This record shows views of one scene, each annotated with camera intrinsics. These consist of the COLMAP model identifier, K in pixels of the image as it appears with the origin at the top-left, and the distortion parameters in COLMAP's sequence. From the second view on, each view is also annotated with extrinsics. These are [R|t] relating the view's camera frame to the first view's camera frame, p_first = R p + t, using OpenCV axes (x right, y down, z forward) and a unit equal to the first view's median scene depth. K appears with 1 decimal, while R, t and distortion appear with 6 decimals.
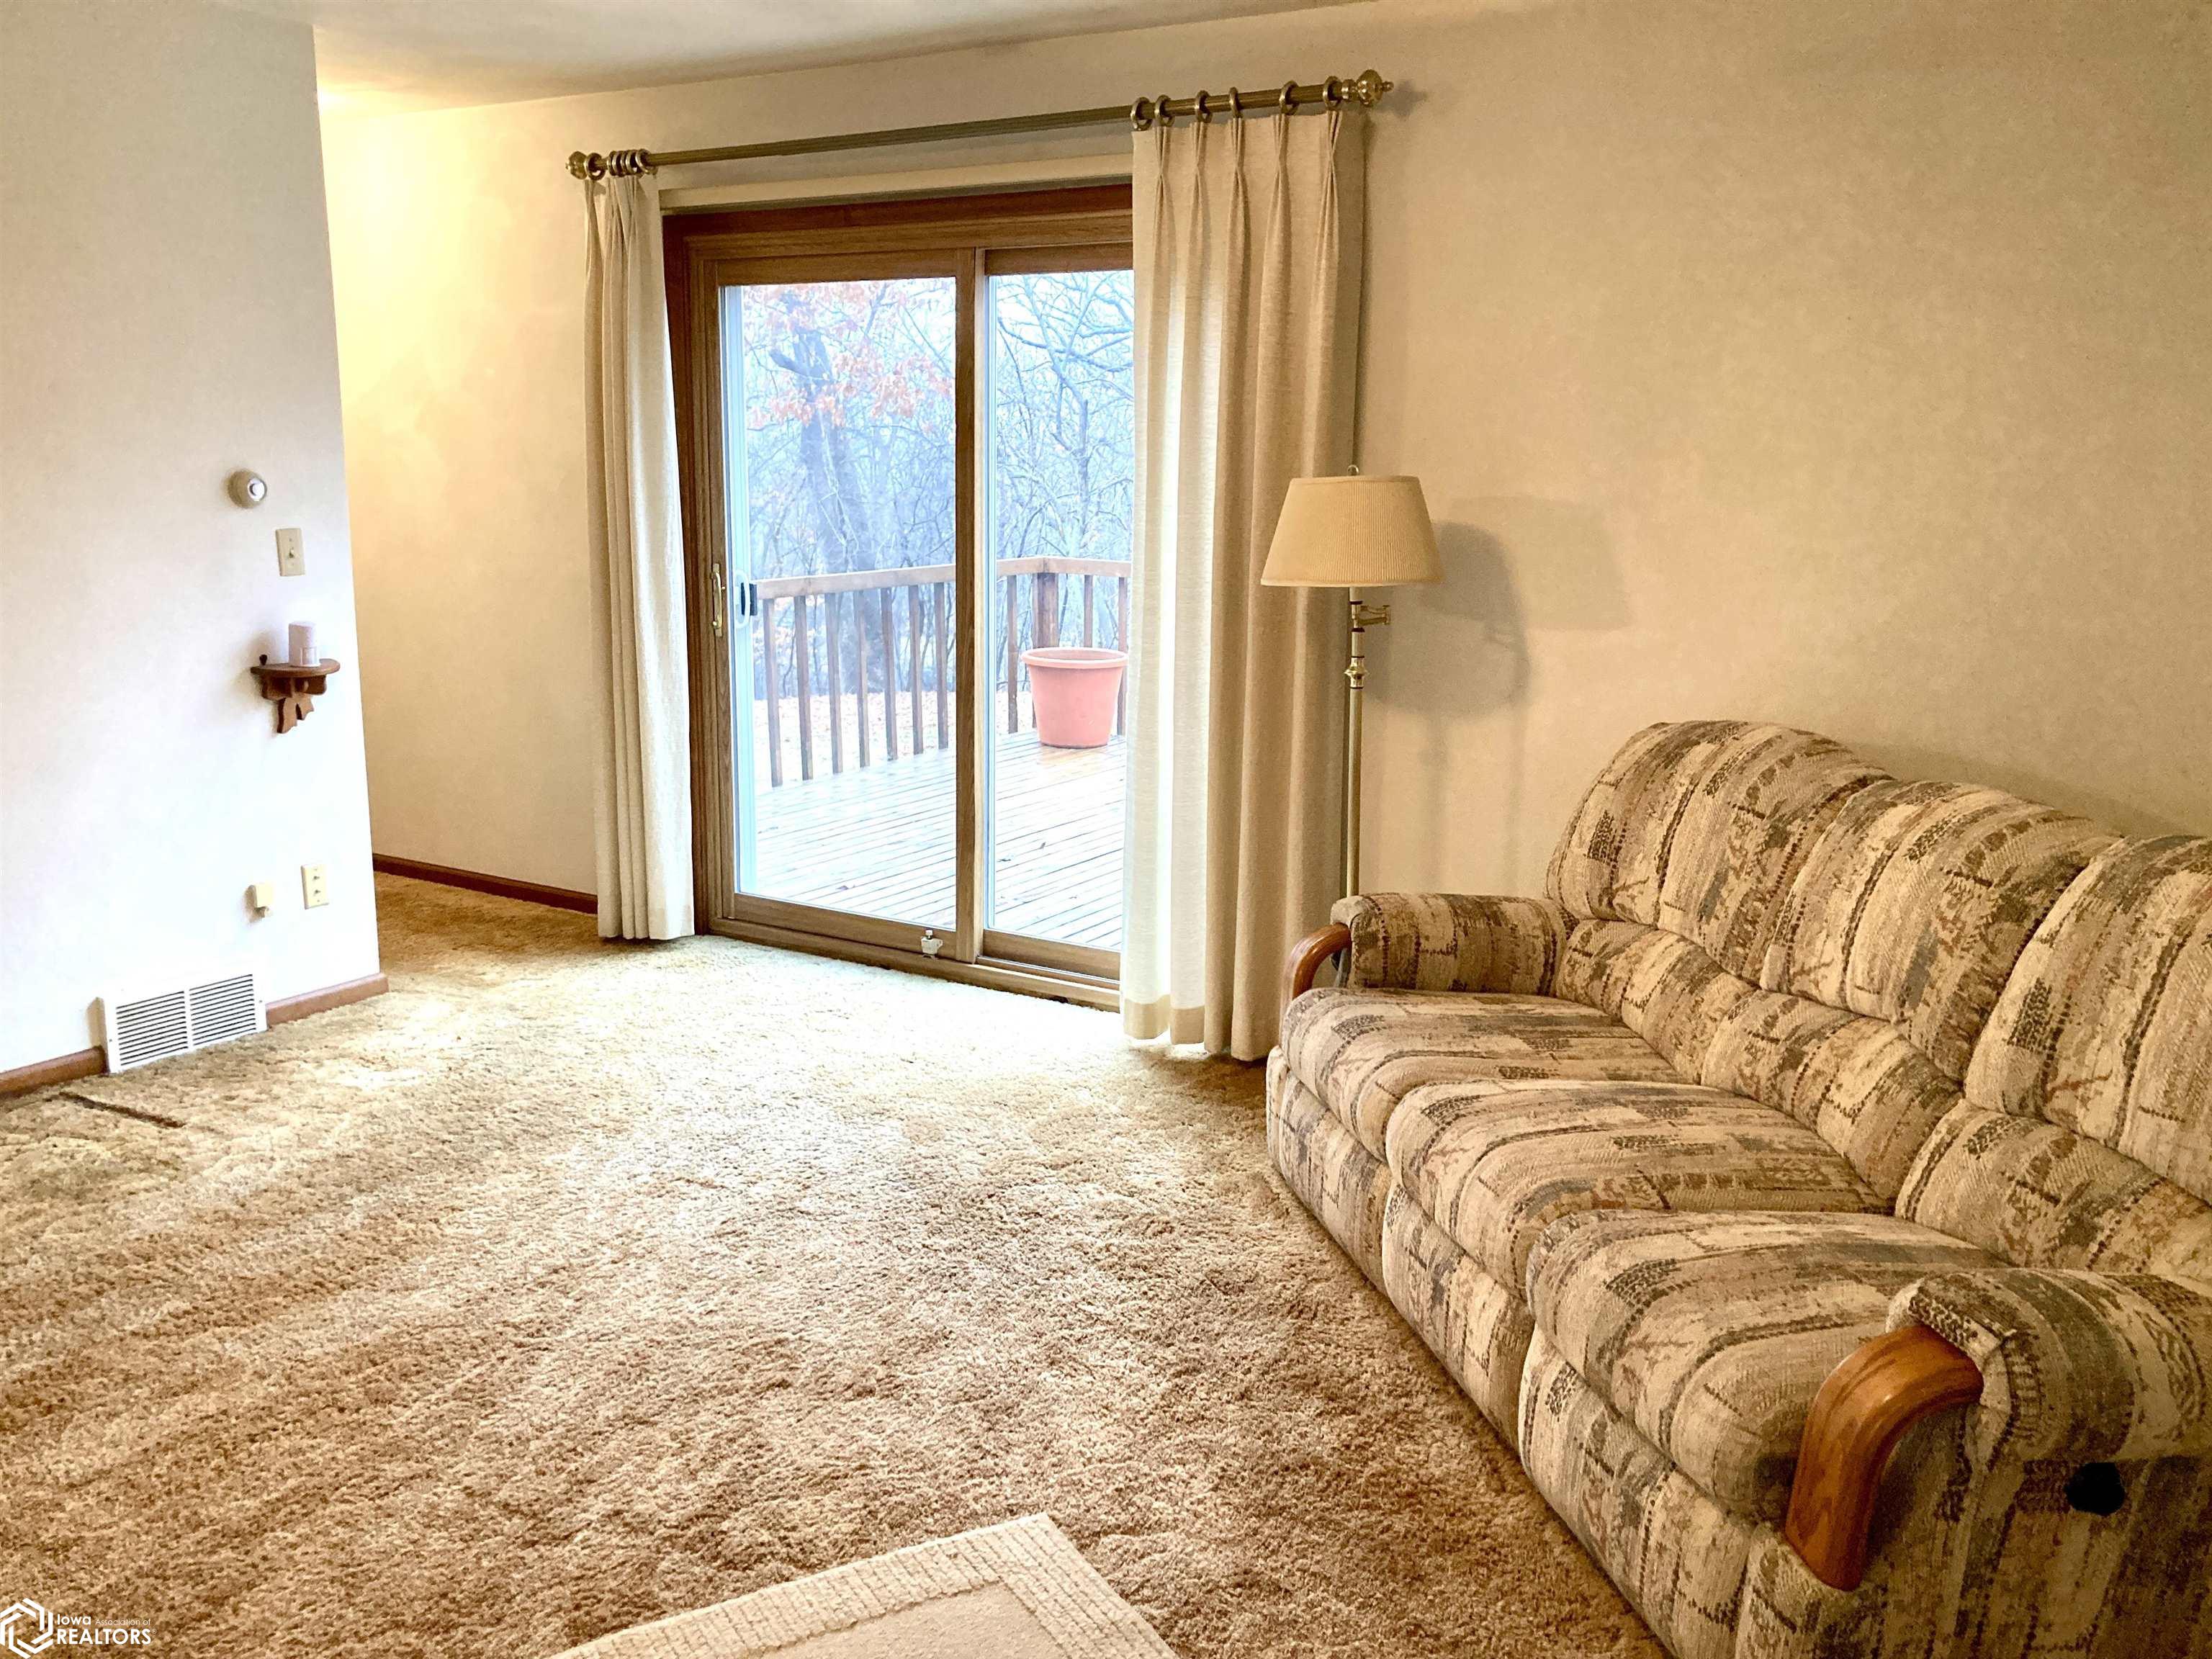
lens RADIAL K [[1820.9, 0, 1104.5], [0, 1820.9, 828.4], [0, 0, 1]] dist [0.042257, -0.039790]
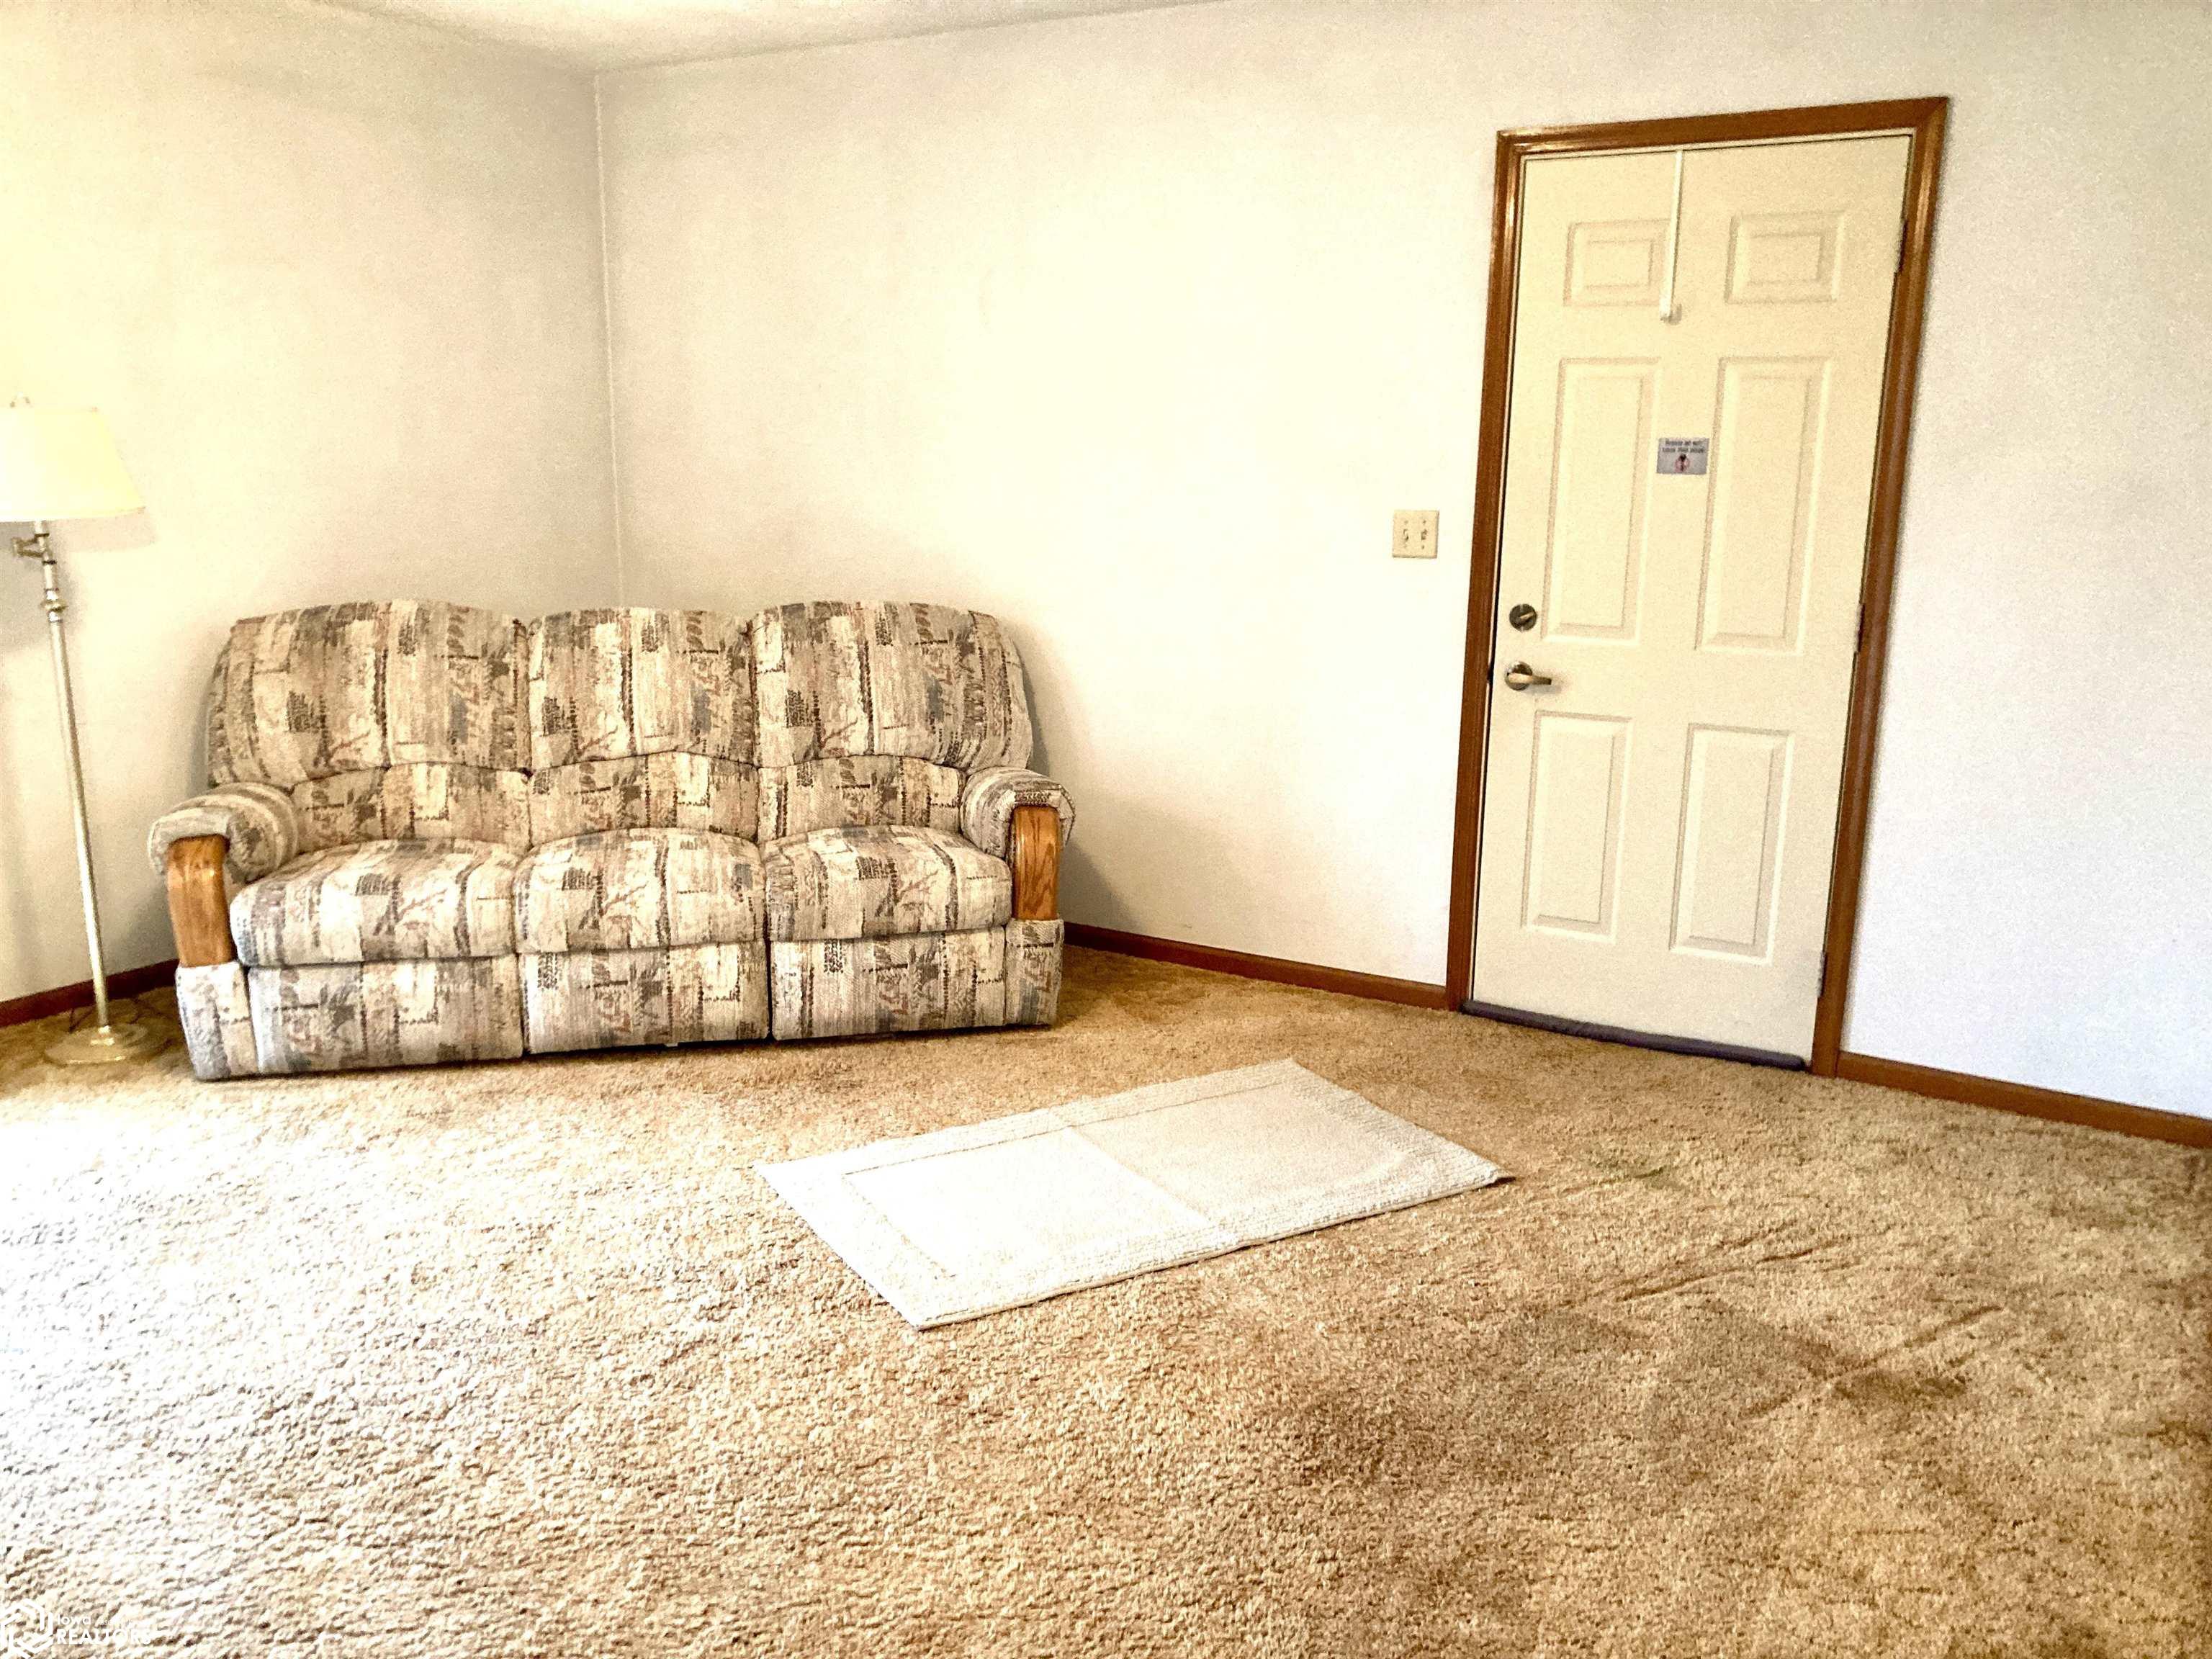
lens RADIAL K [[1820.9, 0, 1104.4], [0, 1820.9, 832.7], [0, 0, 1]] dist [0.042257, -0.039790]
pose [[-0.002206, -0.230145, 0.973154, -1.221100], [0.179156, 0.957320, 0.226807, -0.130009], [-0.983818, 0.174847, 0.039120, 0.587477]]
